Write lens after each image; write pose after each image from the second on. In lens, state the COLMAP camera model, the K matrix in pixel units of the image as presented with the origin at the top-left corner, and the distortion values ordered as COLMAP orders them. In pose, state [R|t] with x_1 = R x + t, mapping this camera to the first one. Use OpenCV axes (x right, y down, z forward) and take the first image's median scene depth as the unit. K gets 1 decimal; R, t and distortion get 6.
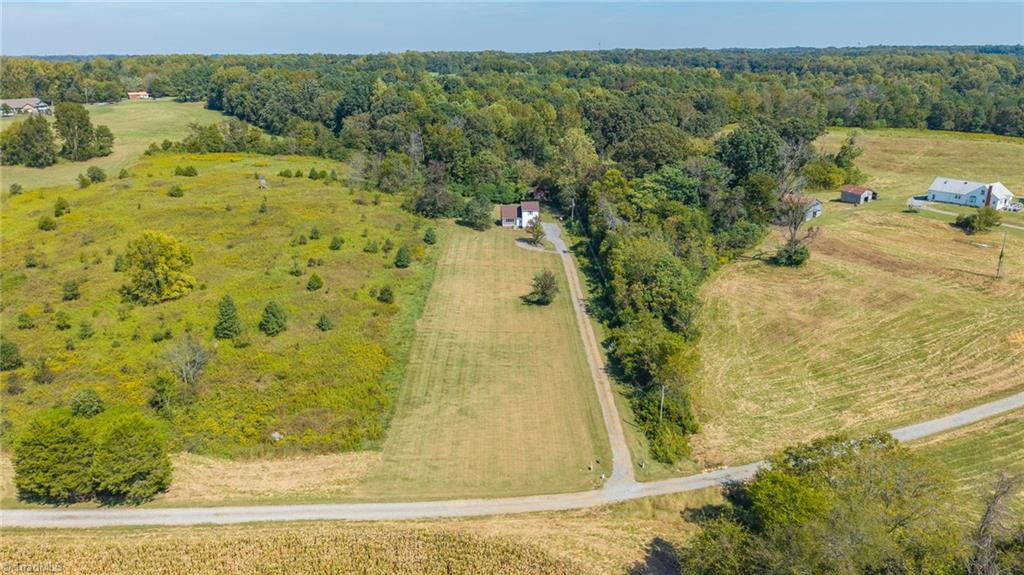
lens RADIAL K [[689.6, 0, 511.9], [0, 689.6, 296.5], [0, 0, 1]] dist [0.019657, -0.023686]
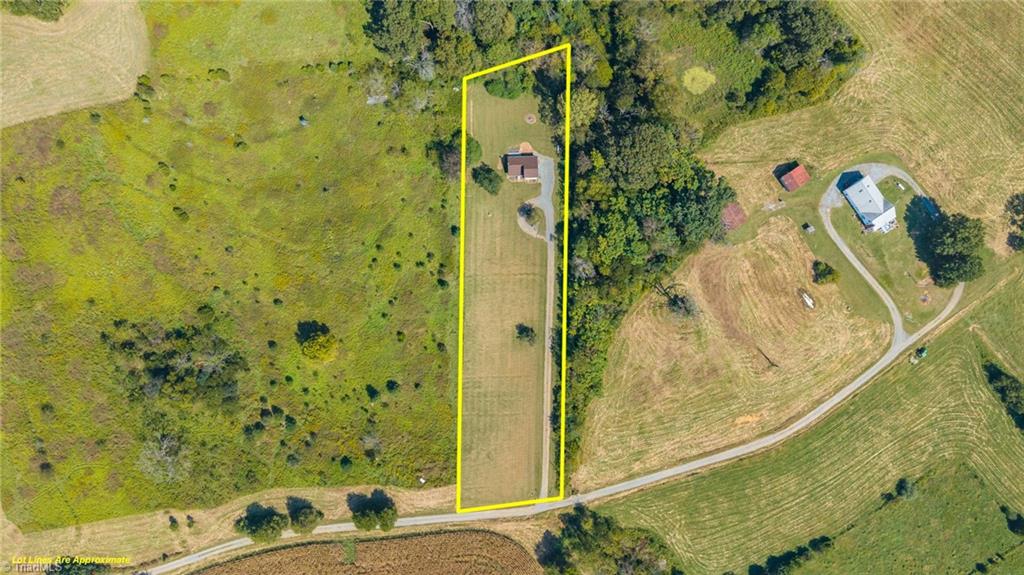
lens RADIAL K [[689.6, 0, 507.1], [0, 689.6, 287.6], [0, 0, 1]] dist [0.019657, -0.023686]
pose [[0.999430, 0.032973, -0.007232, -0.000703], [-0.004163, 0.333013, 0.942913, -1.390911], [0.033499, -0.942346, 0.332960, 0.420701]]
